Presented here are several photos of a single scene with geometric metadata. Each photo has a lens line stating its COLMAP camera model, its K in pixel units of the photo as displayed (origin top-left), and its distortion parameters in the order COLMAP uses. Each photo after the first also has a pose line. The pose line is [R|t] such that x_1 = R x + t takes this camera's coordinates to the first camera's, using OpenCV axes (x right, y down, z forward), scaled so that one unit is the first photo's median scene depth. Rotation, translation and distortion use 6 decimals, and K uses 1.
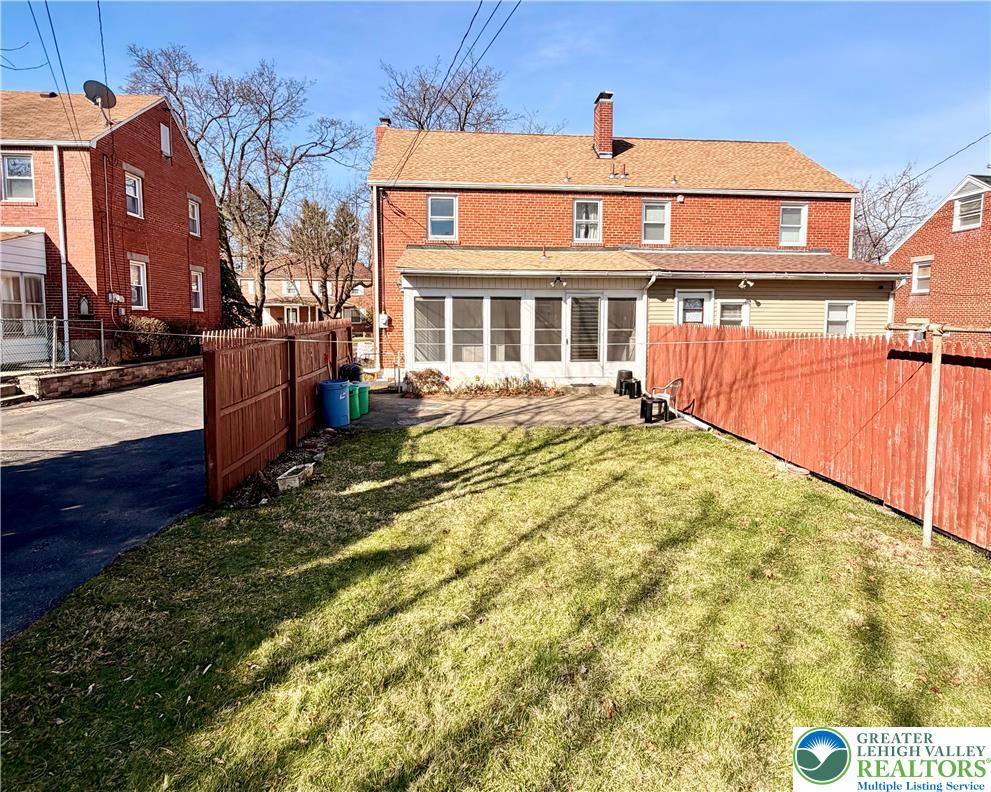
lens RADIAL K [[529.9, 0, 491.9], [0, 529.9, 350.7], [0, 0, 1]] dist [0.006185, 0.001050]
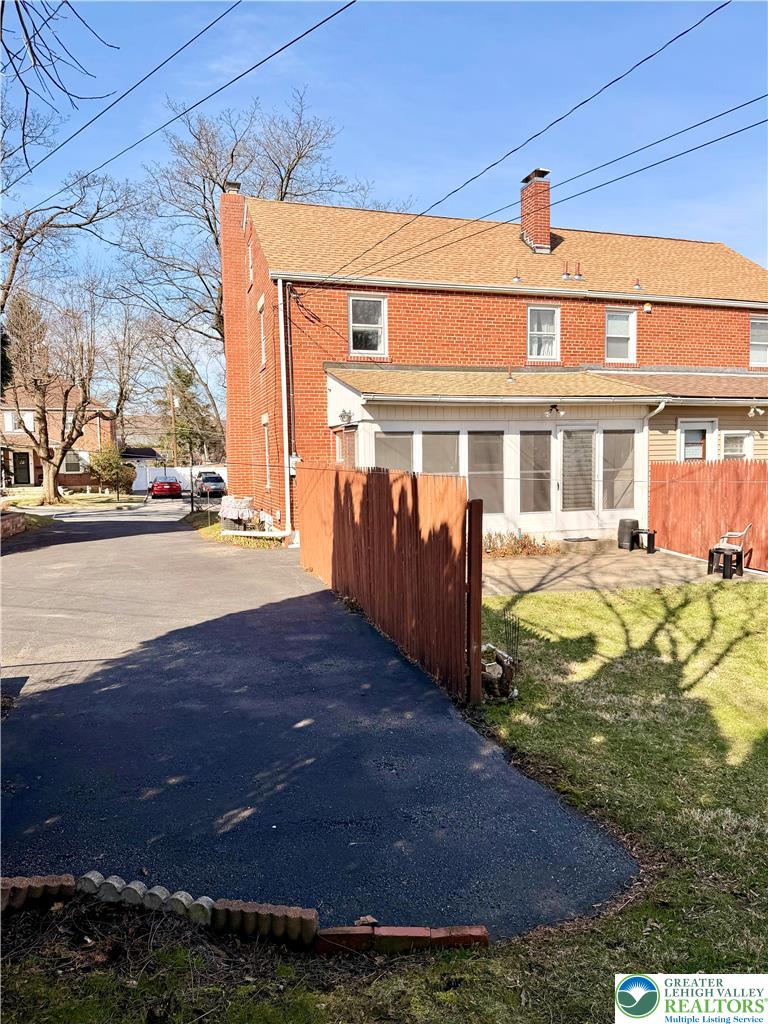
lens RADIAL K [[717.6, 0, 383.5], [0, 717.6, 513.5], [0, 0, 1]] dist [0.027570, -0.011697]
pose [[0.973539, -0.037870, 0.225361, -0.316717], [0.035173, 0.999254, 0.015971, -0.002370], [-0.225798, -0.007622, 0.974144, 0.008395]]
